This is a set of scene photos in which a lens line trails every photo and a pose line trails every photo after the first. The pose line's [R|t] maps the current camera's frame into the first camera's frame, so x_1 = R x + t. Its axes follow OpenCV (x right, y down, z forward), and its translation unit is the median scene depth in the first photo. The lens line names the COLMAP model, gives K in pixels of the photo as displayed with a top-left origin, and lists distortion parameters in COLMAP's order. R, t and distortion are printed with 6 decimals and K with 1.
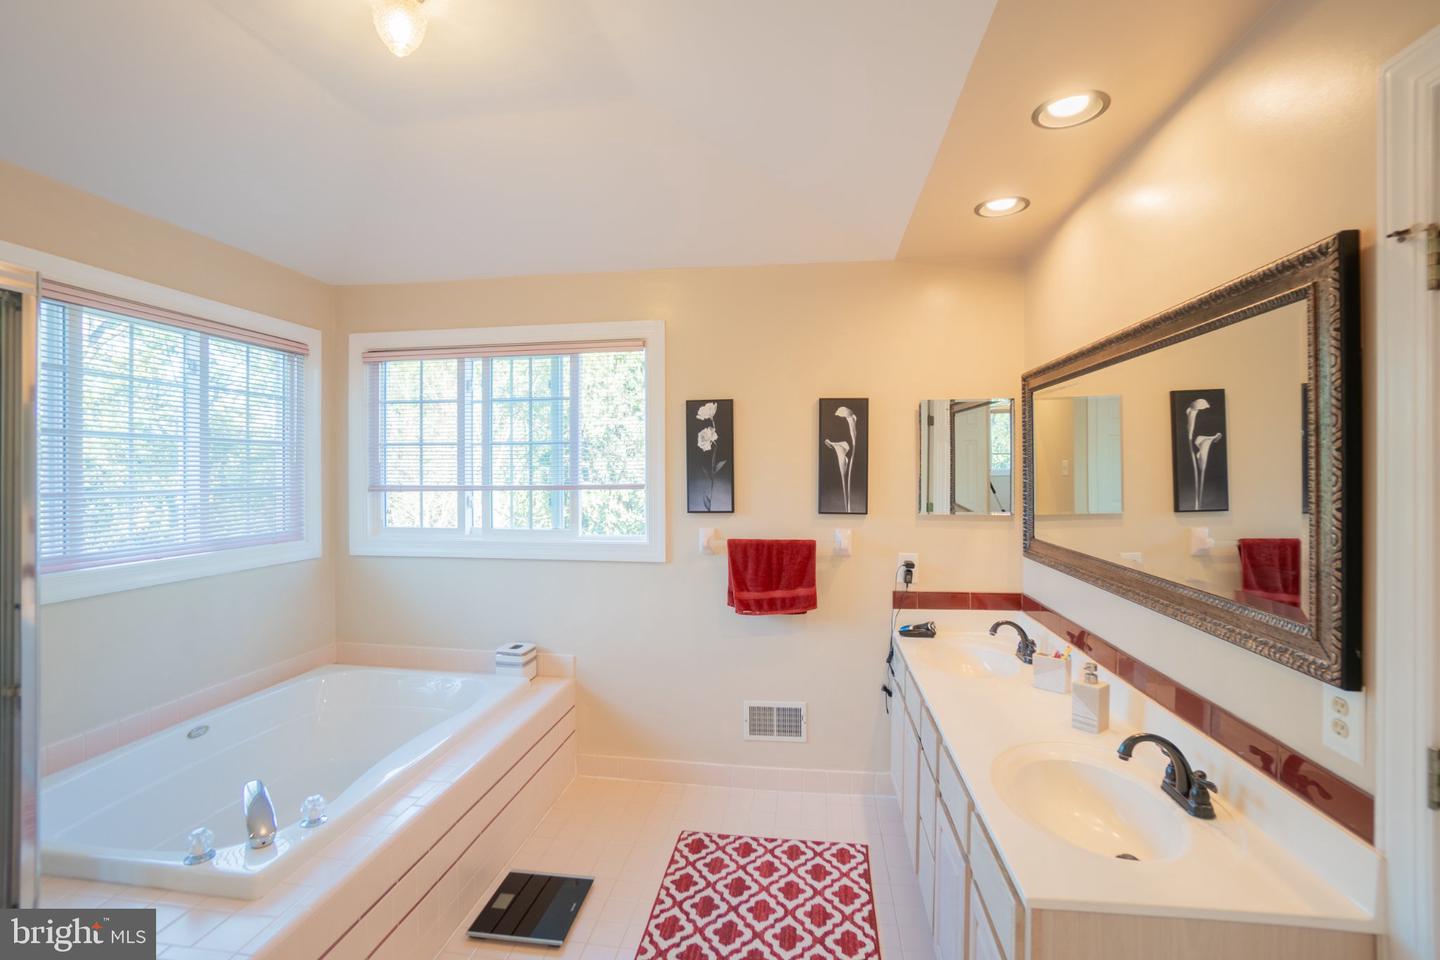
lens RADIAL K [[642.5, 0, 720.0], [0, 642.5, 480.0], [0, 0, 1]] dist [-0.039047, 0.000777]
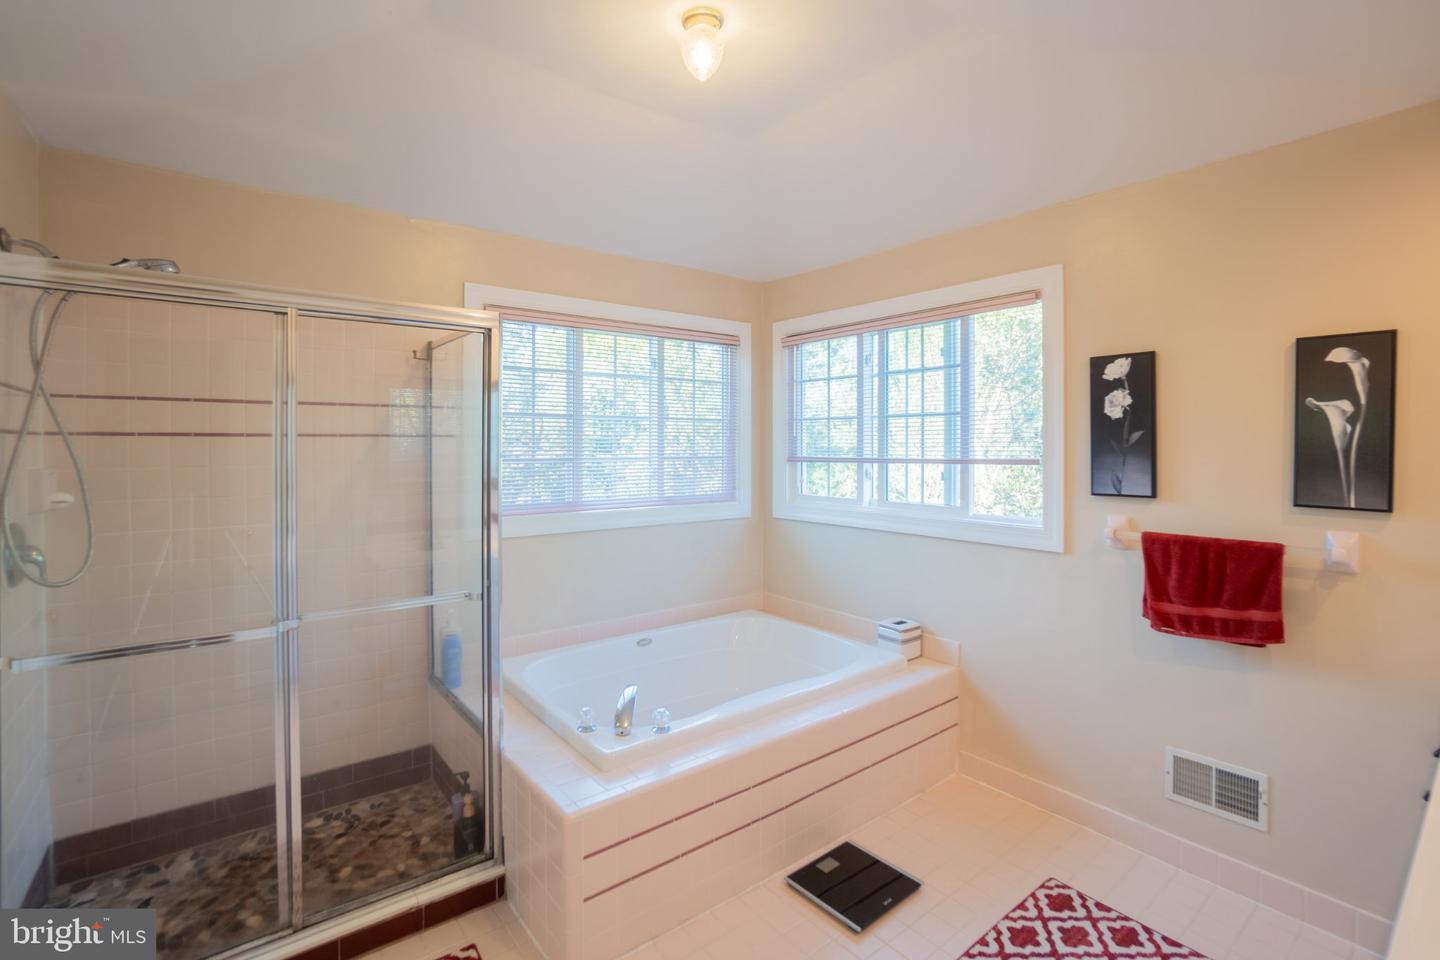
lens RADIAL K [[658.4, 0, 723.3], [0, 658.4, 447.4], [0, 0, 1]] dist [-0.051986, 0.020109]
pose [[0.728746, 0.005133, -0.684765, 0.176519], [-0.009865, 0.999947, -0.003003, -0.002393], [0.684713, 0.008943, 0.728758, 0.081284]]
